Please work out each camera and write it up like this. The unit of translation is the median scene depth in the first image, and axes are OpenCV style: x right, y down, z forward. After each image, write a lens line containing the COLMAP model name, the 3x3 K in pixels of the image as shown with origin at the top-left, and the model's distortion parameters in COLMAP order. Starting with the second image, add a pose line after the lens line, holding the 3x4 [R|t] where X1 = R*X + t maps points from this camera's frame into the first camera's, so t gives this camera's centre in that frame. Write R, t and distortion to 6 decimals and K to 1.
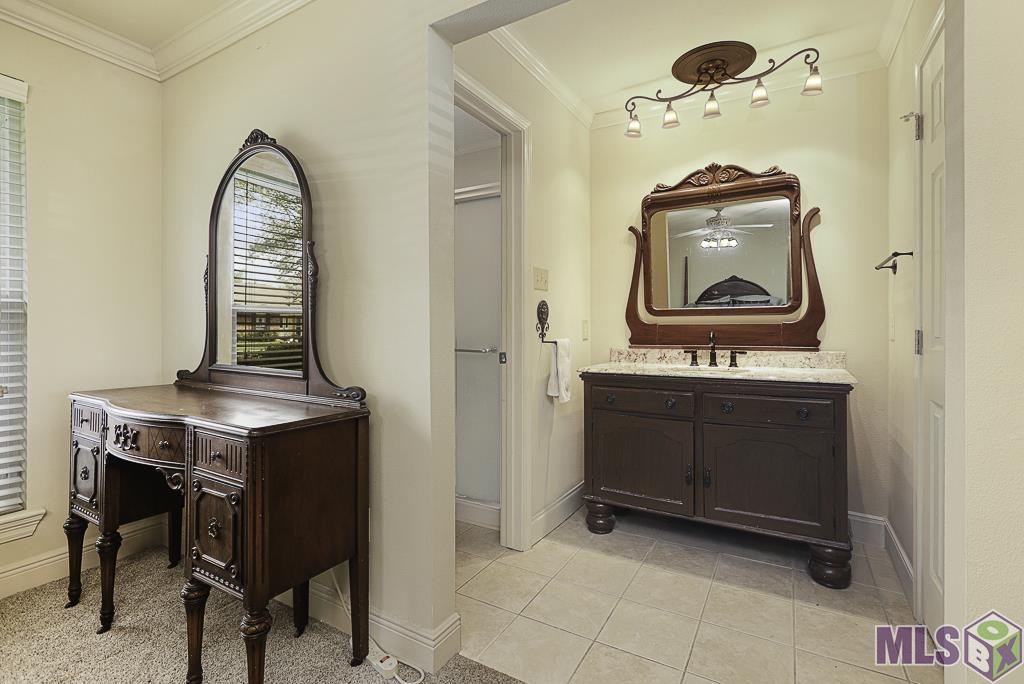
lens RADIAL K [[481.8, 0, 510.2], [0, 481.8, 333.4], [0, 0, 1]] dist [-0.002280, 0.009475]
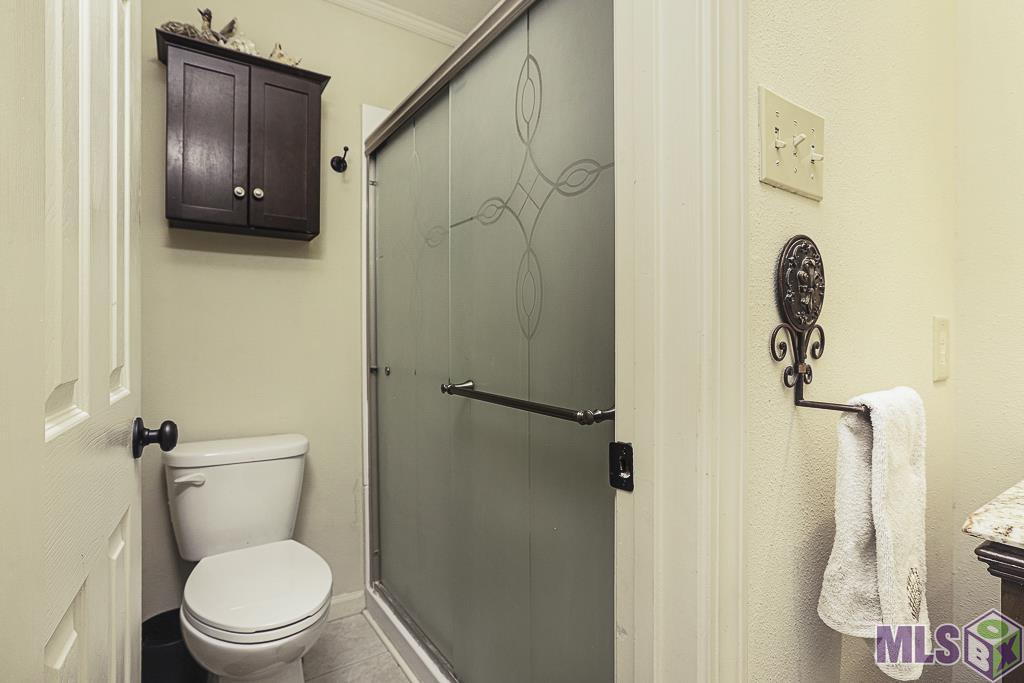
lens RADIAL K [[481.8, 0, 518.0], [0, 481.8, 341.0], [0, 0, 1]] dist [-0.002280, 0.009475]
pose [[0.918266, 0.007013, -0.395902, 0.032940], [-0.008328, 0.999964, -0.001601, -0.012986], [0.395877, 0.004767, 0.918291, 0.715332]]
